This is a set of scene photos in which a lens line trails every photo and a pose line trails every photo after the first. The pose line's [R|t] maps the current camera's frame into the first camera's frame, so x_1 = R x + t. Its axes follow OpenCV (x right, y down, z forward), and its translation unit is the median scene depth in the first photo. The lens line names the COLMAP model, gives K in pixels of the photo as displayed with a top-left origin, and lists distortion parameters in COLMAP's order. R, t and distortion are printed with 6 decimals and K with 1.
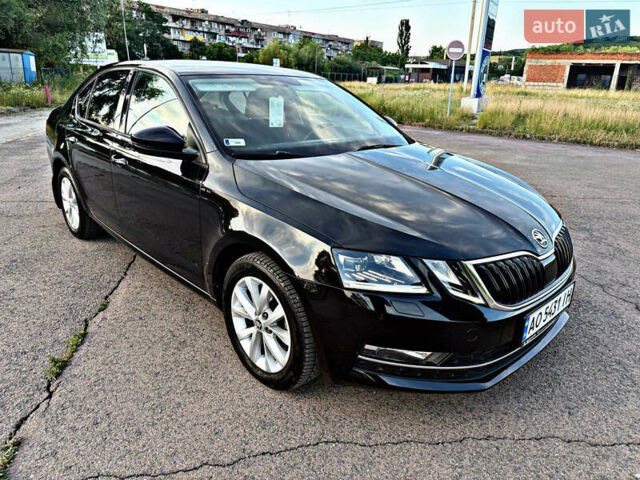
lens RADIAL K [[458.3, 0, 320.6], [0, 458.3, 238.5], [0, 0, 1]] dist [0.010234, -0.024965]
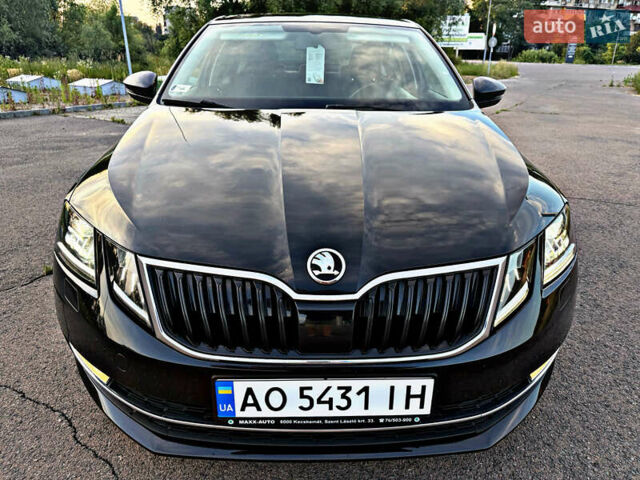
lens RADIAL K [[458.3, 0, 320.9], [0, 458.3, 240.0], [0, 0, 1]] dist [0.010234, -0.024965]
pose [[0.744452, 0.232503, -0.625886, 0.527233], [-0.212112, 0.971205, 0.108488, -0.057303], [0.633087, 0.051993, 0.772332, 0.366443]]
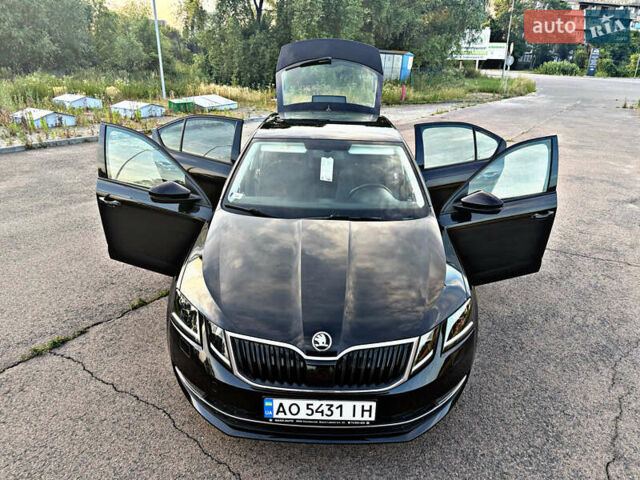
lens RADIAL K [[458.3, 0, 321.4], [0, 458.3, 237.1], [0, 0, 1]] dist [0.010234, -0.024965]
pose [[0.713675, 0.246700, -0.655597, 0.731994], [-0.235128, 0.965996, 0.107544, -0.230925], [0.659835, 0.077397, 0.747414, 0.108025]]
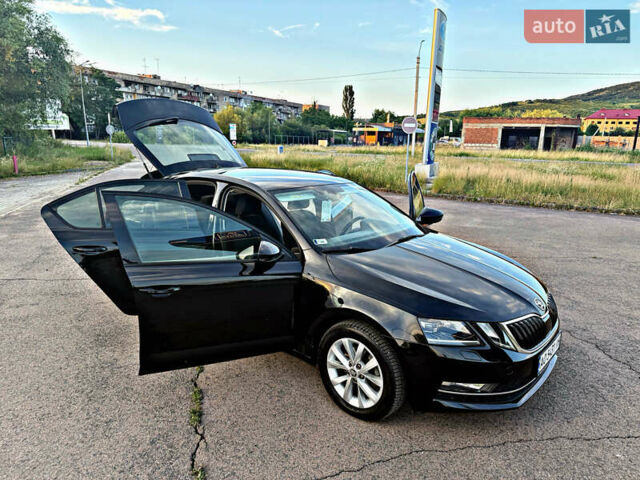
lens RADIAL K [[458.3, 0, 319.6], [0, 458.3, 238.9], [0, 0, 1]] dist [0.010234, -0.024965]
pose [[0.994150, -0.027836, 0.104364, -0.258605], [0.039989, 0.992417, -0.116232, -0.042661], [-0.100337, 0.119725, 0.987724, -0.297254]]
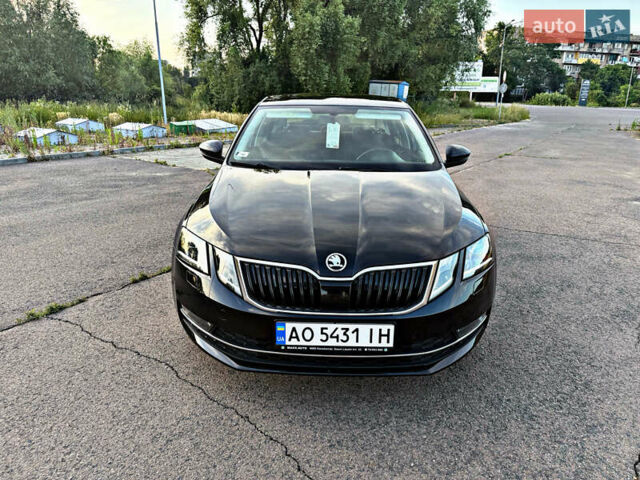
lens RADIAL K [[458.3, 0, 319.1], [0, 458.3, 235.5], [0, 0, 1]] dist [0.010234, -0.024965]
pose [[0.714859, 0.188483, -0.673387, 0.733771], [-0.225897, 0.973602, 0.032705, -0.054766], [0.661775, 0.128737, 0.738566, 0.133292]]
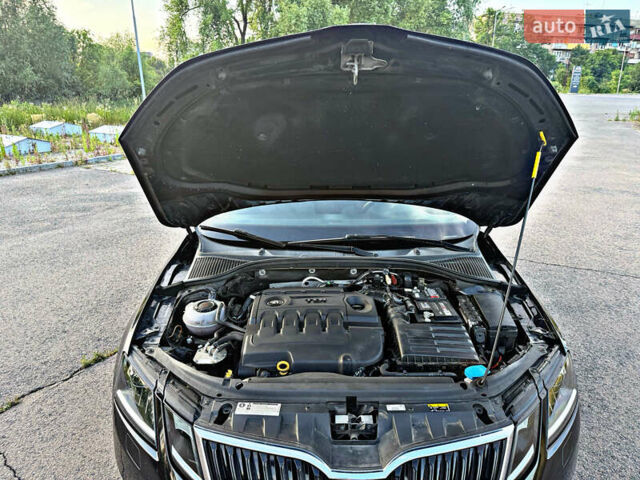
lens RADIAL K [[458.3, 0, 314.2], [0, 458.3, 235.1], [0, 0, 1]] dist [0.010234, -0.024965]
pose [[0.725647, 0.187460, -0.662039, 0.522119], [-0.206010, 0.977225, 0.050904, -0.202540], [0.656503, 0.099448, 0.747739, 0.289538]]
